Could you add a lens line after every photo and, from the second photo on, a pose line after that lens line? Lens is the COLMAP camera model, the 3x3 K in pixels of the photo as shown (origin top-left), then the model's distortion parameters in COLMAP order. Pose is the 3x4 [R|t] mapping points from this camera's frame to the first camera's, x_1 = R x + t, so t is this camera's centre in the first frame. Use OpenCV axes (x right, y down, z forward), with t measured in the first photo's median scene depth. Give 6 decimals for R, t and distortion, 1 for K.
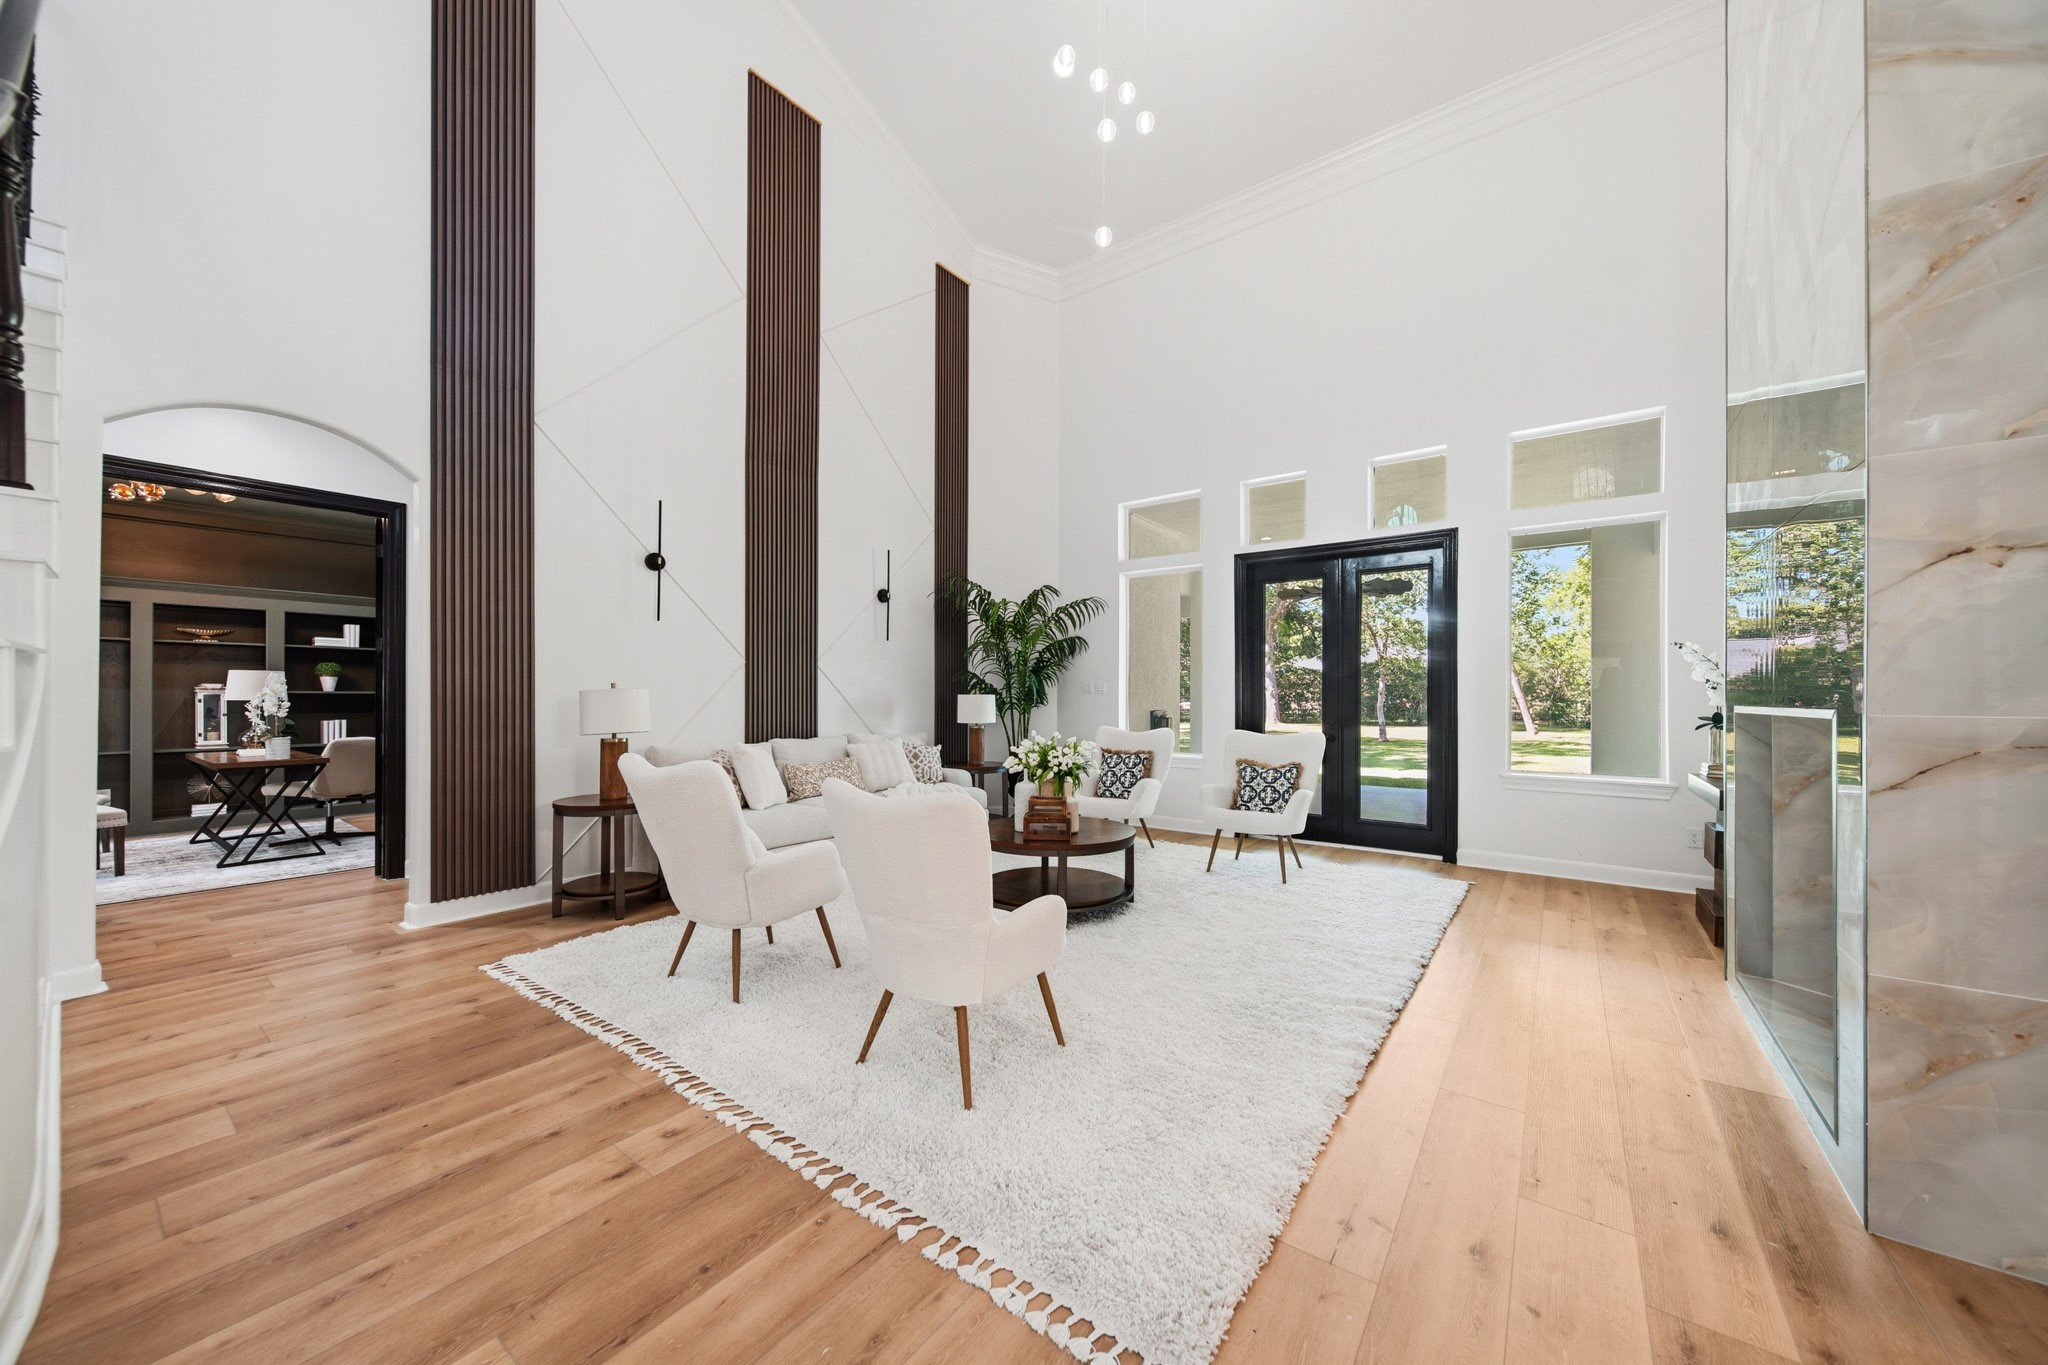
lens RADIAL K [[720.0, 0, 1033.7], [0, 720.0, 699.7], [0, 0, 1]] dist [0.002762, 0.000197]
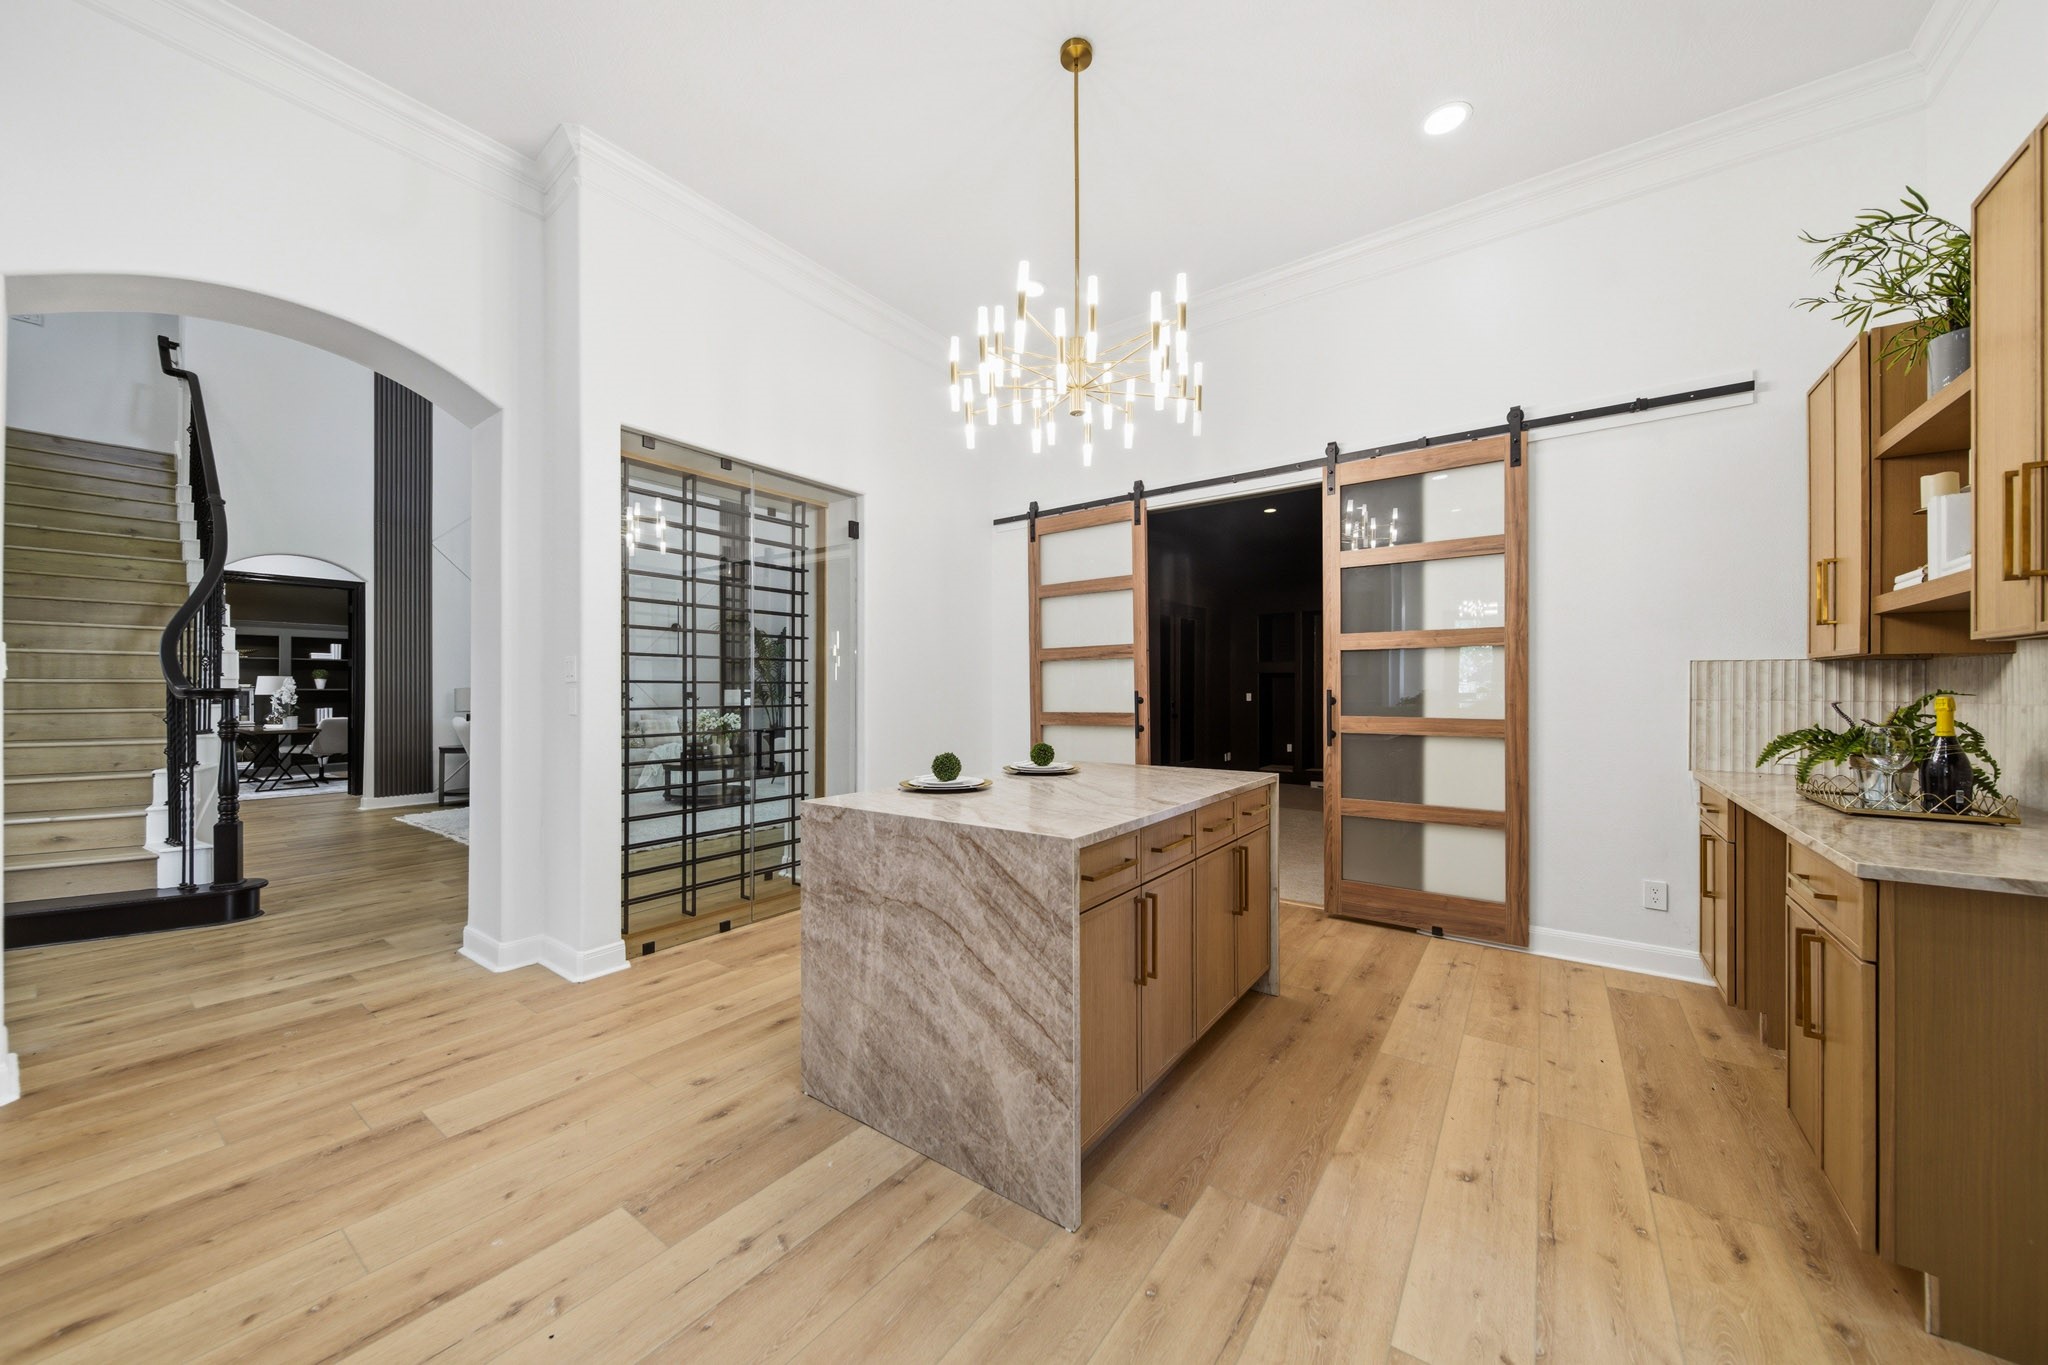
lens RADIAL K [[720.0, 0, 1030.4], [0, 720.0, 693.2], [0, 0, 1]] dist [0.002762, 0.000197]
pose [[0.999985, -0.003683, 0.004028, 0.600520], [0.003692, 0.999991, -0.002172, 0.007229], [-0.004020, 0.002187, 0.999990, -0.616453]]
